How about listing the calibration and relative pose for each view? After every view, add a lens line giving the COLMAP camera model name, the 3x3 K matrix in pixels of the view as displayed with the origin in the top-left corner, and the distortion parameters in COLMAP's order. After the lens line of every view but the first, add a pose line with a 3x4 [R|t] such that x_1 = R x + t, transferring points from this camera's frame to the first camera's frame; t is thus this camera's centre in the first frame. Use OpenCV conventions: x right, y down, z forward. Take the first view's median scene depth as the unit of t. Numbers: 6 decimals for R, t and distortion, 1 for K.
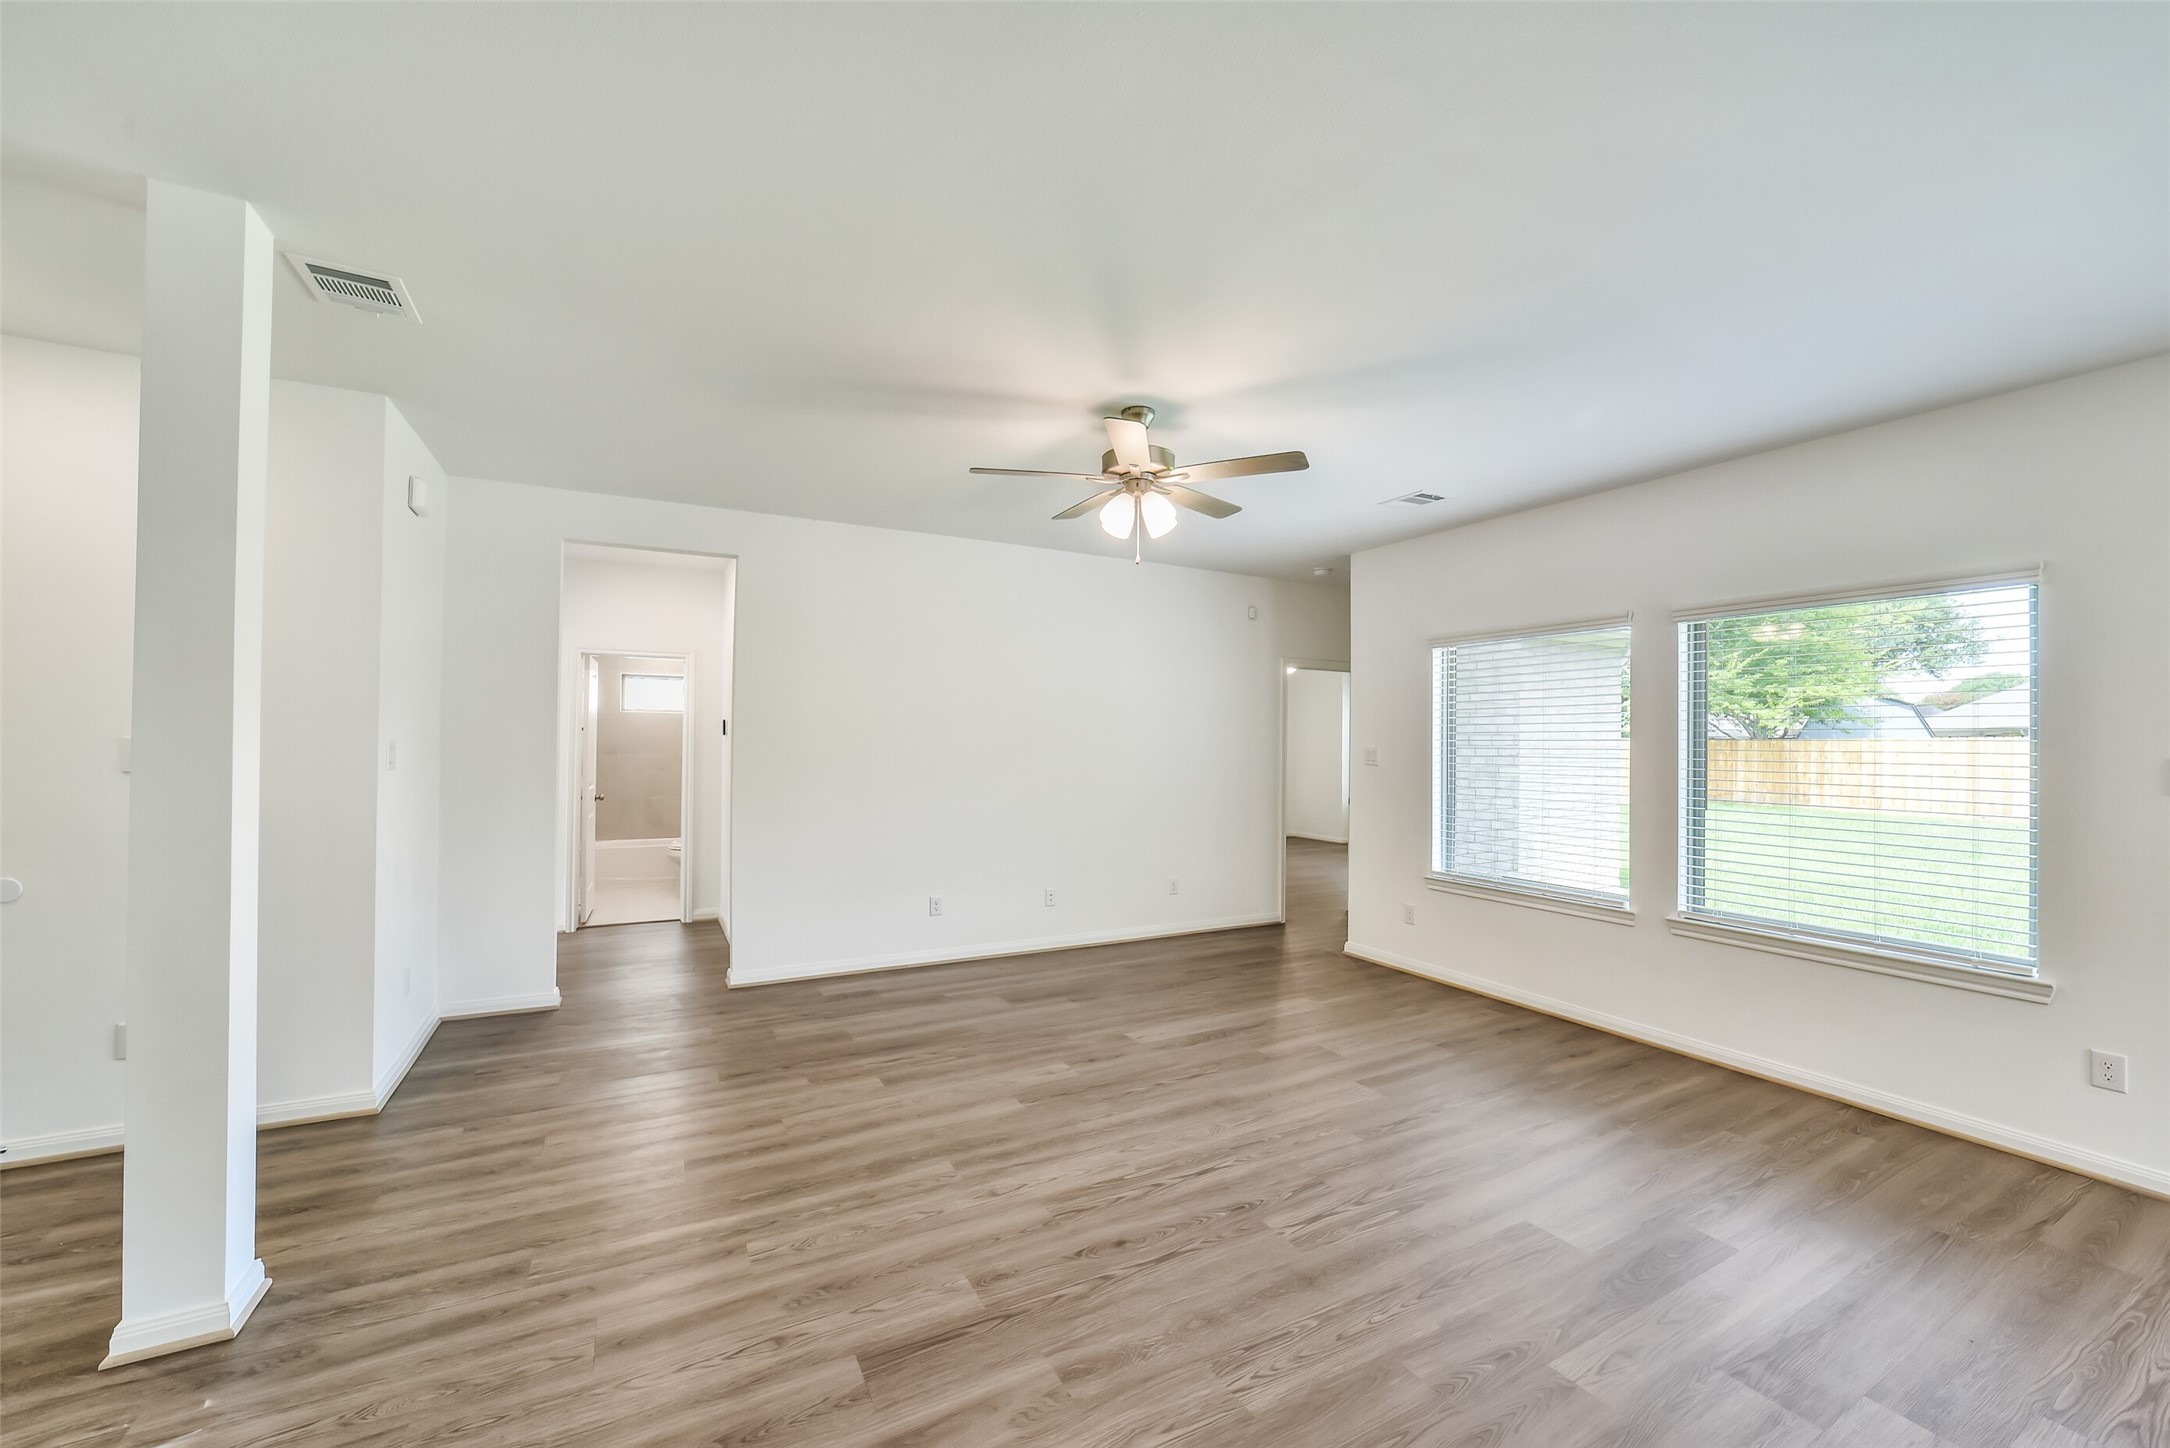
lens RADIAL K [[848.6, 0, 1088.9], [0, 848.6, 730.2], [0, 0, 1]] dist [-0.030392, 0.007325]
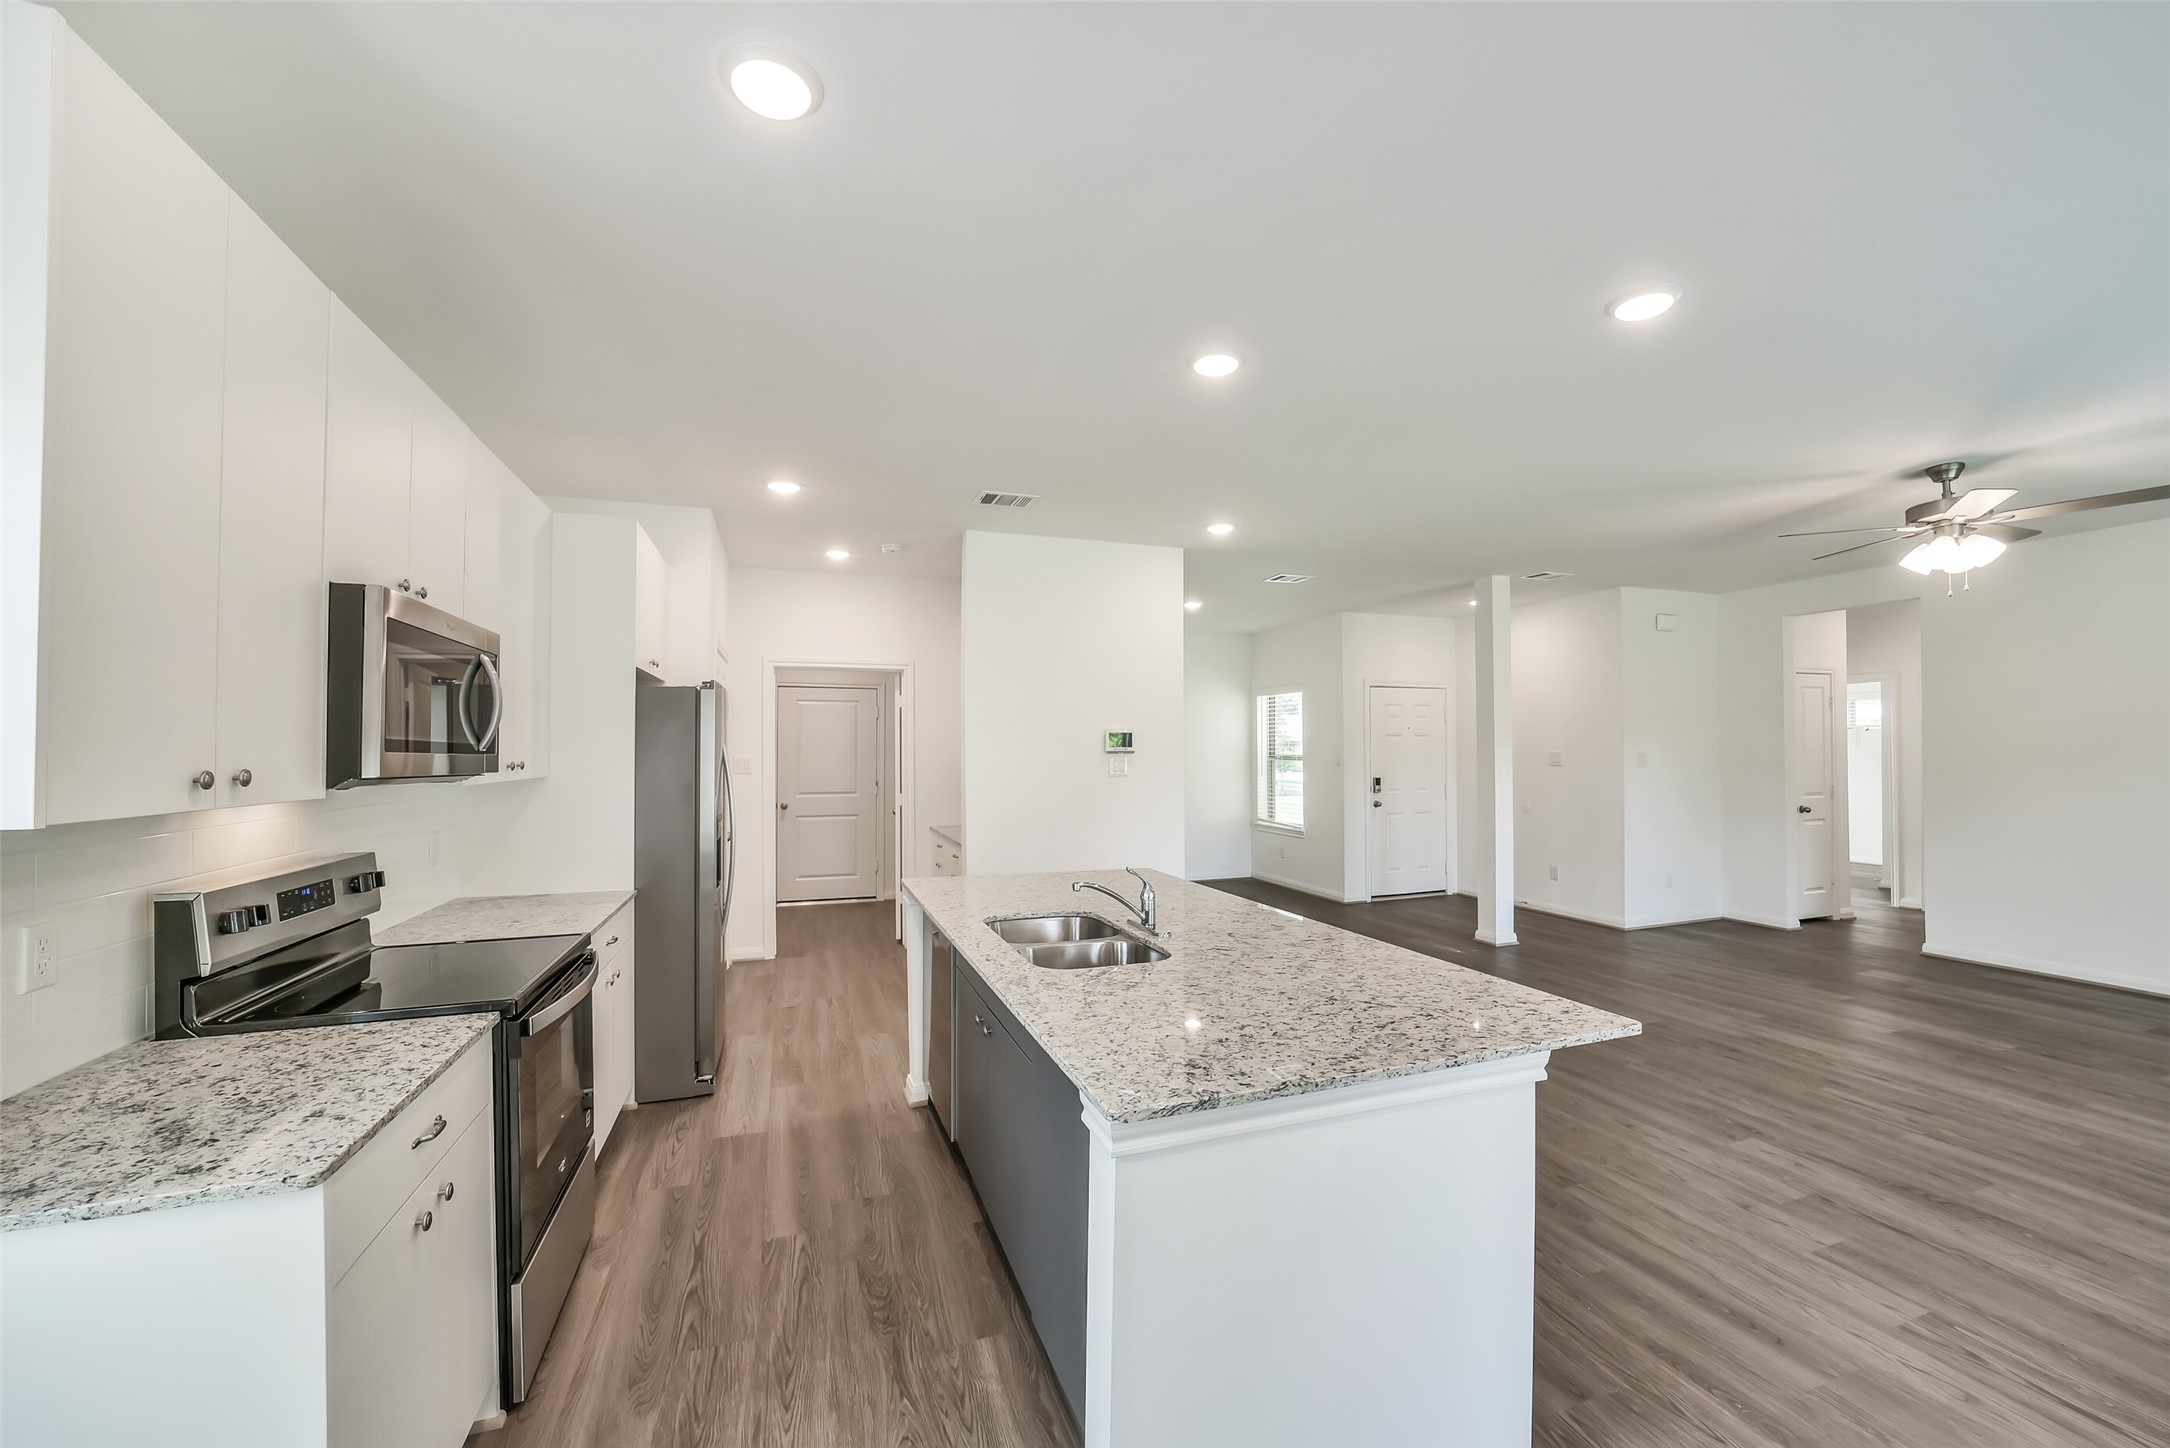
lens RADIAL K [[848.6, 0, 1080.1], [0, 848.6, 737.7], [0, 0, 1]] dist [-0.030392, 0.007325]
pose [[-0.157780, -0.021481, -0.987241, 1.359971], [0.011315, 0.999658, -0.023560, 0.015088], [0.987410, -0.014888, -0.157483, -0.003138]]
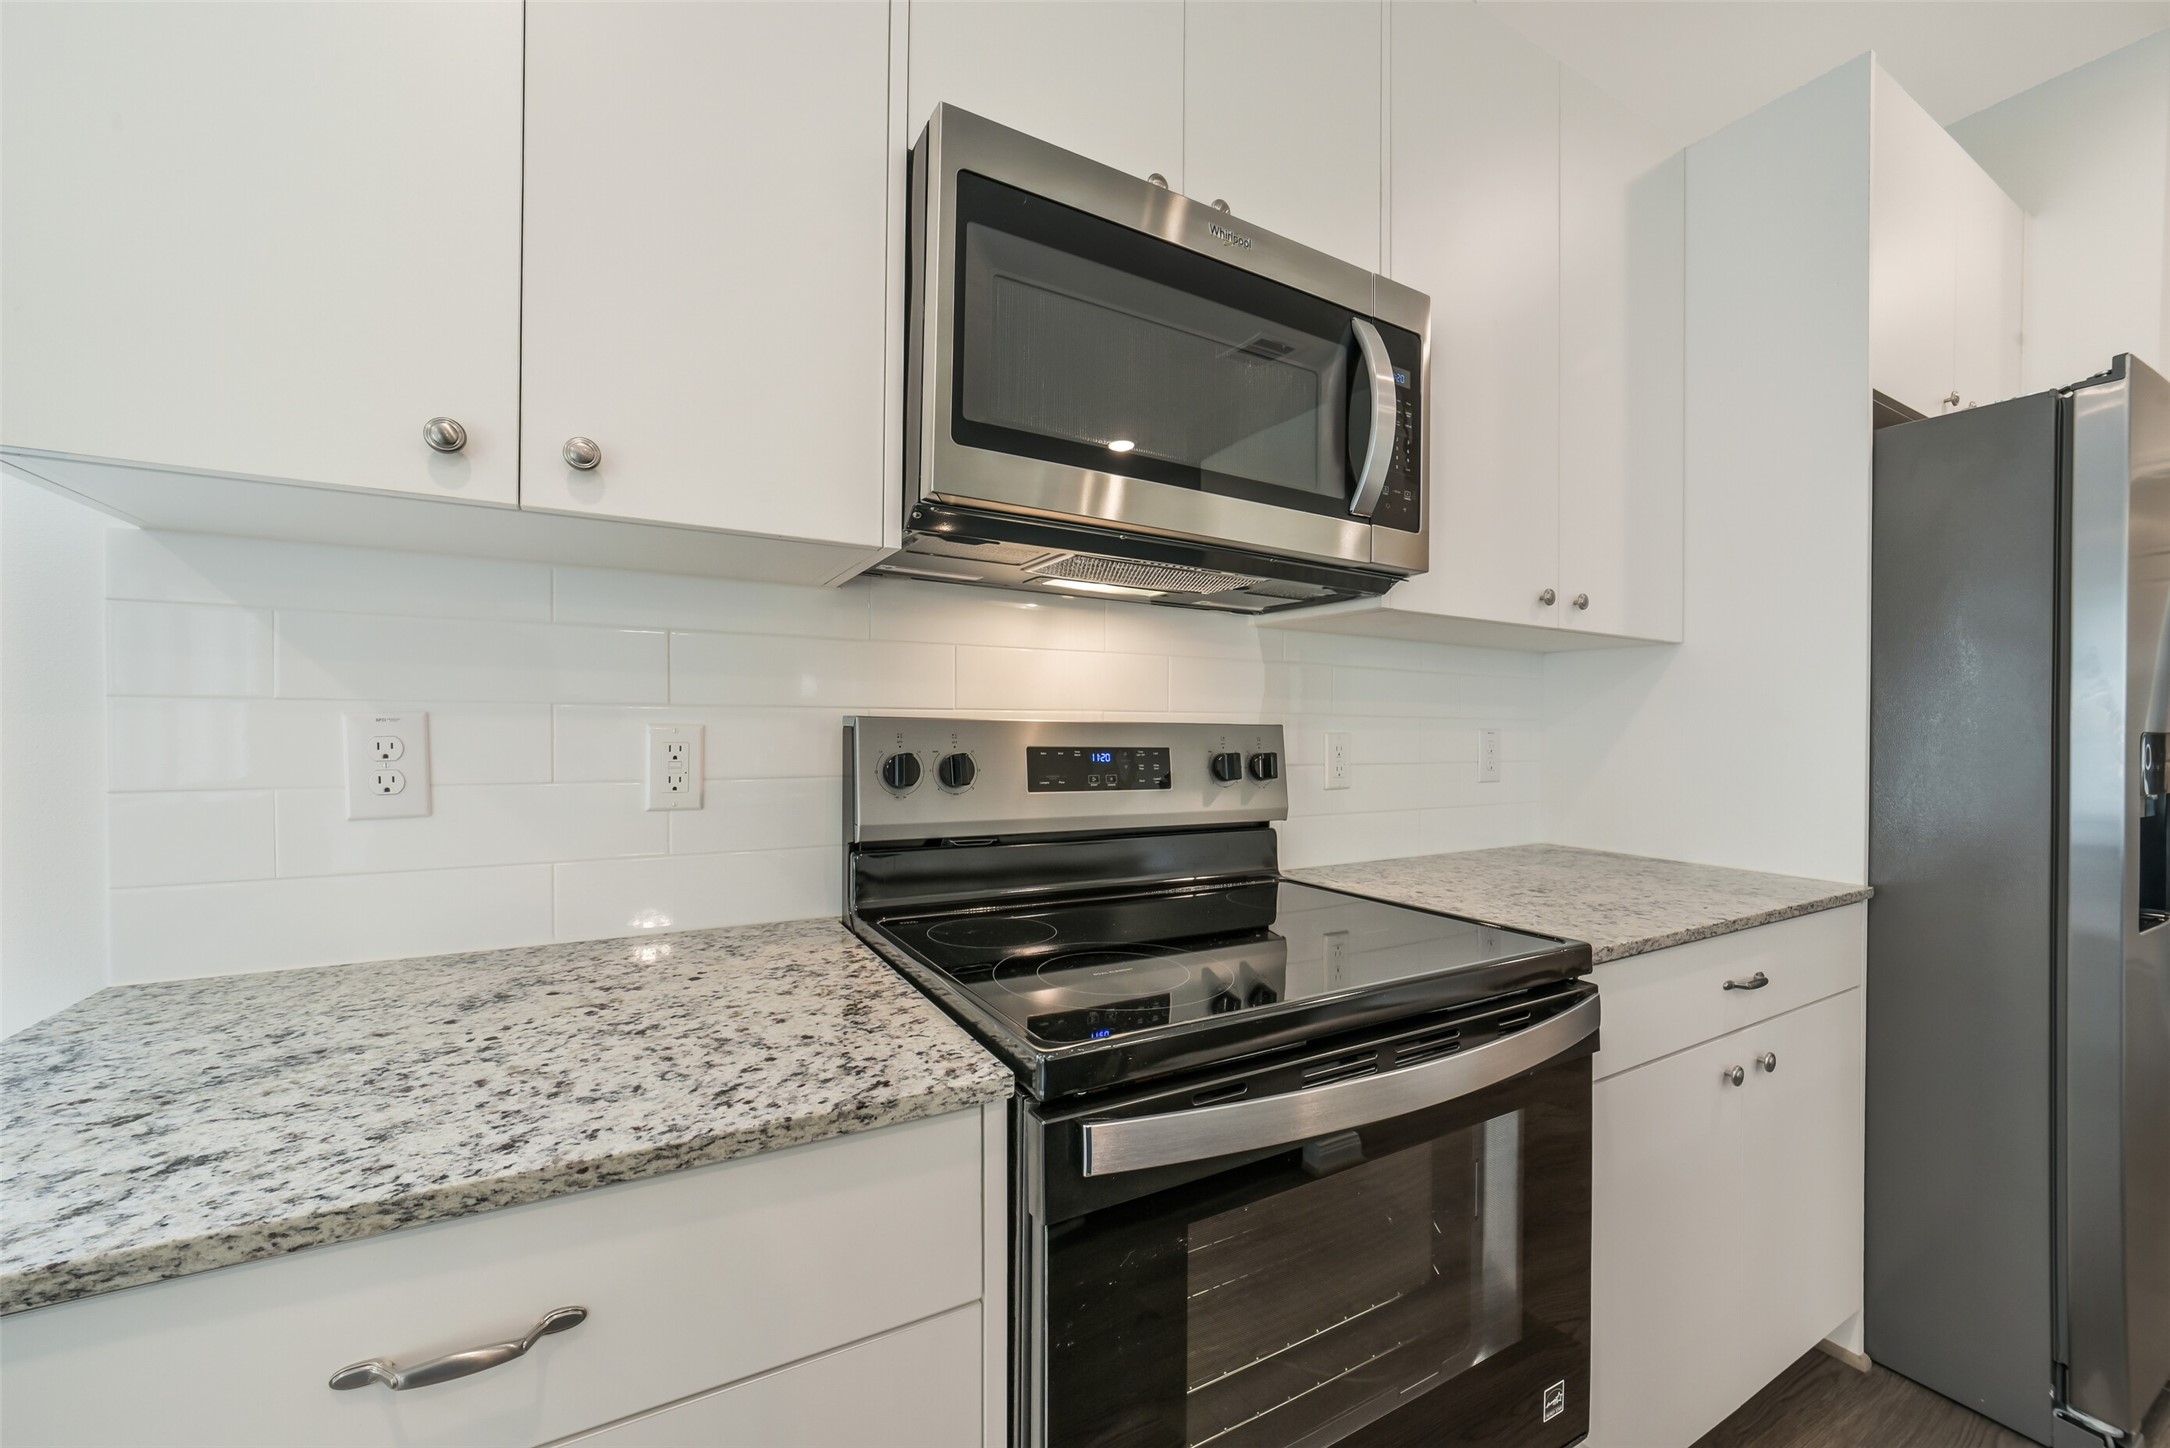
lens RADIAL K [[848.6, 0, 1086.9], [0, 848.6, 723.2], [0, 0, 1]] dist [-0.030392, 0.007325]
pose [[-0.999467, -0.020046, -0.025776, 0.872676], [-0.019778, 0.999748, -0.010627, 0.093921], [0.025982, -0.010111, -0.999611, -0.259348]]
